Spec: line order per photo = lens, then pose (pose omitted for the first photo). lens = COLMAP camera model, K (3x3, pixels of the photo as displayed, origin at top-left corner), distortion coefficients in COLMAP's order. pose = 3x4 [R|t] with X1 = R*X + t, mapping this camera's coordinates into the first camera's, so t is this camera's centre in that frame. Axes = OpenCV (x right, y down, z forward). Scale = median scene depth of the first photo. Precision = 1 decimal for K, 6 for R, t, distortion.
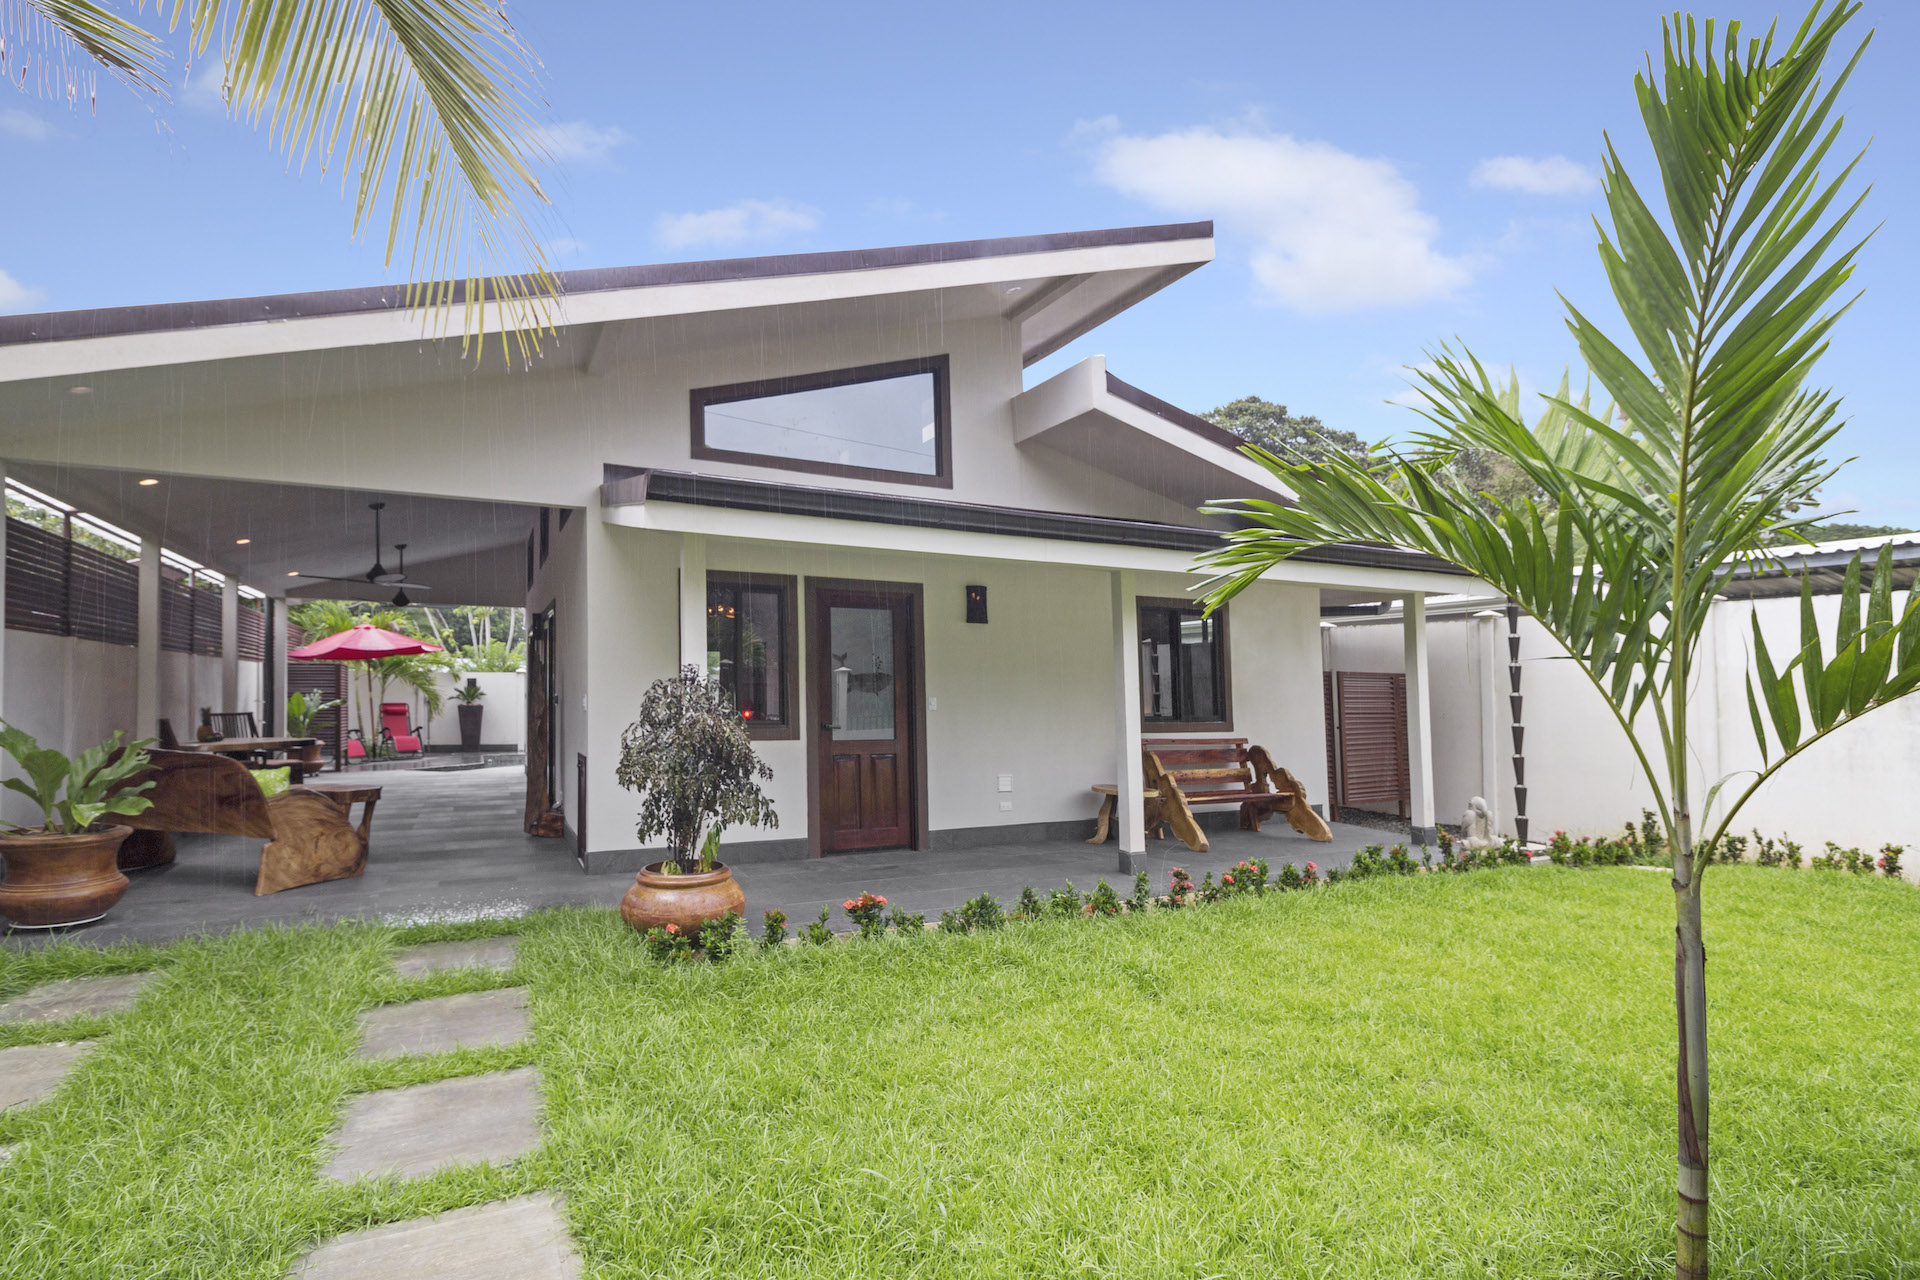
lens RADIAL K [[928.3, 0, 915.1], [0, 928.3, 692.5], [0, 0, 1]] dist [-0.016306, -0.001313]
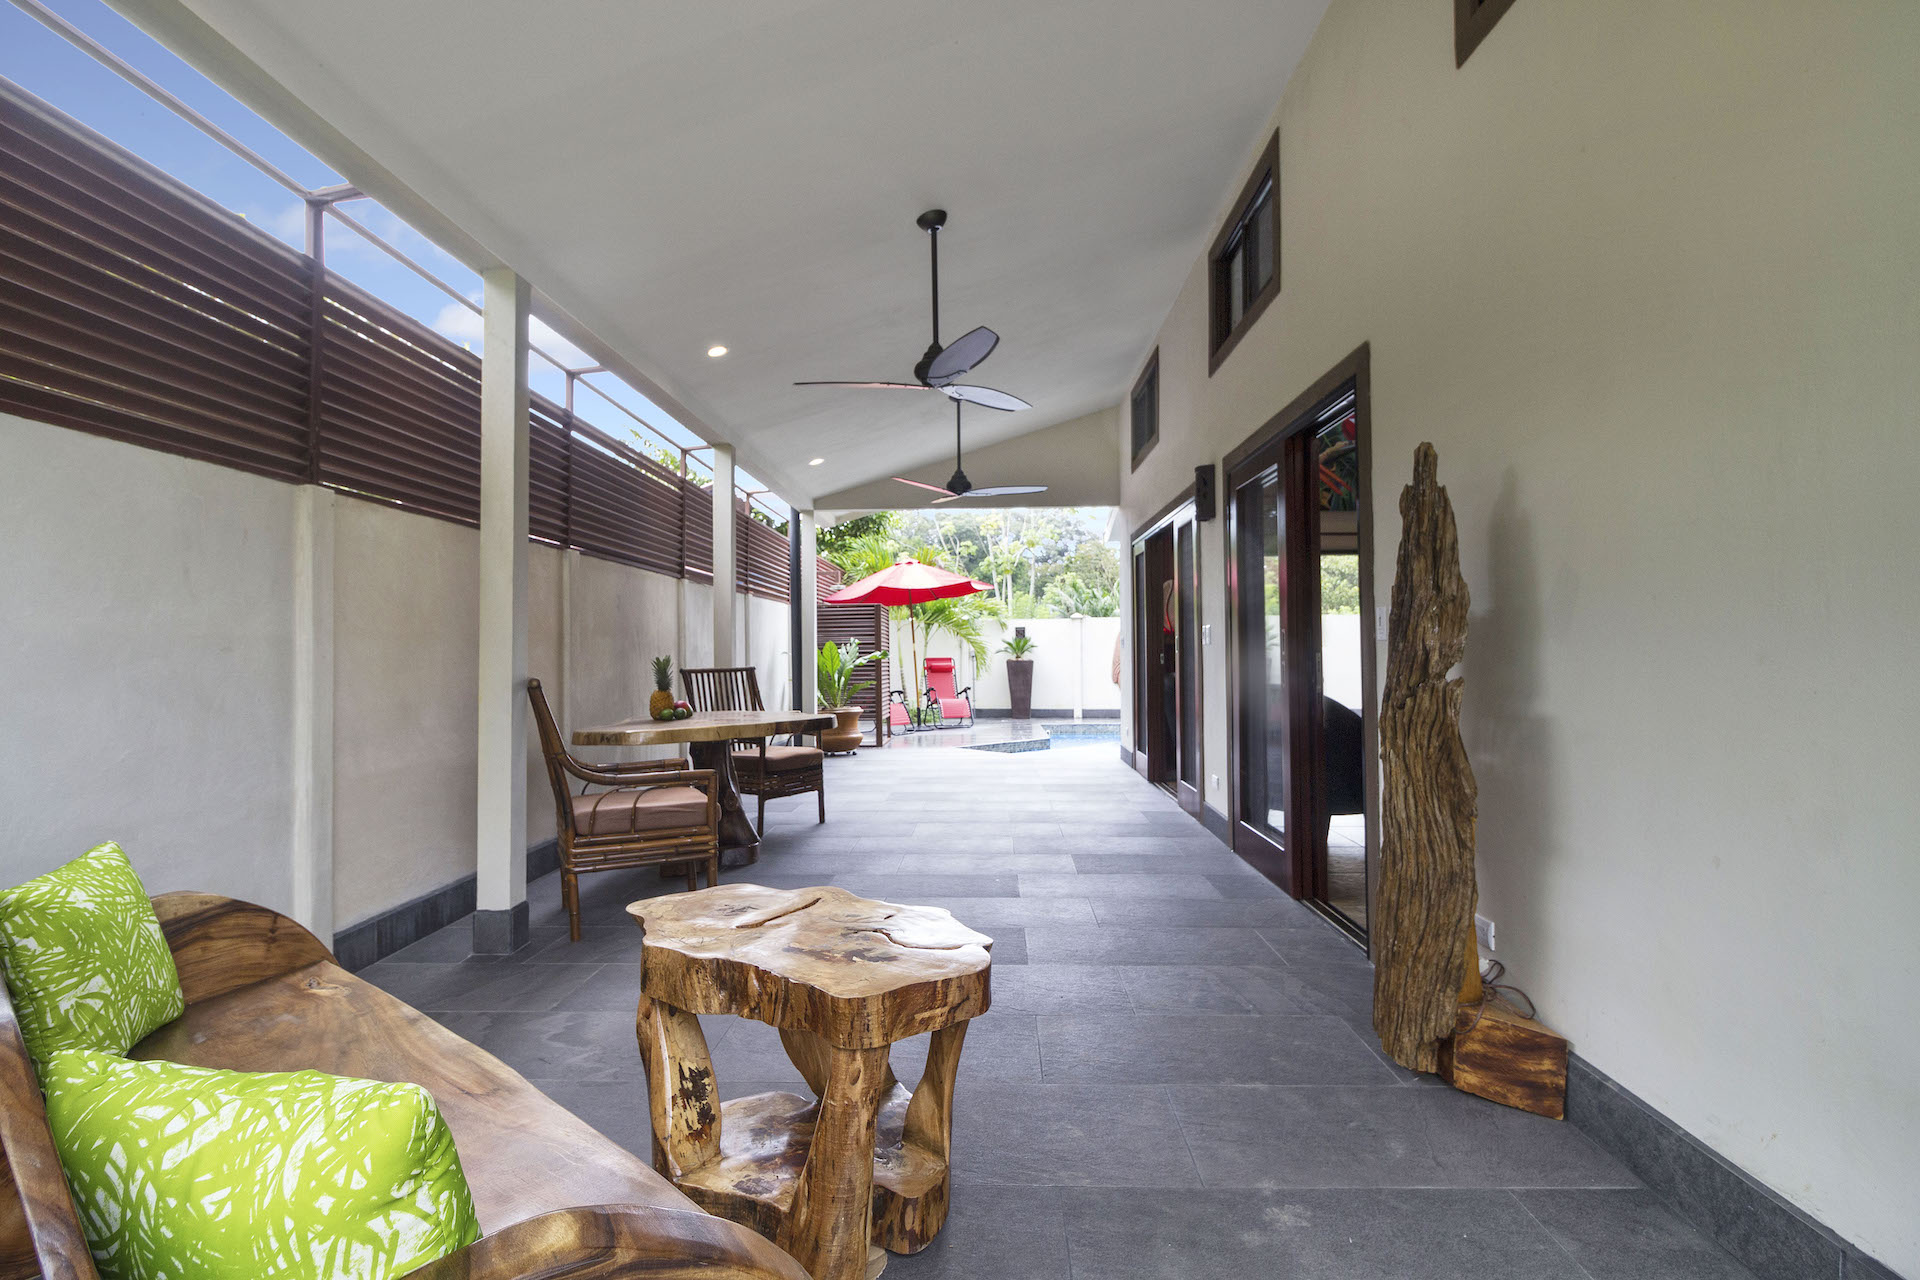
lens RADIAL K [[928.3, 0, 961.7], [0, 928.3, 640.2], [0, 0, 1]] dist [-0.016306, -0.001313]
pose [[0.889013, -0.017486, -0.457547, -0.194259], [0.012993, 0.999832, -0.012965, 0.007888], [0.457697, 0.005581, 0.889091, 0.319189]]
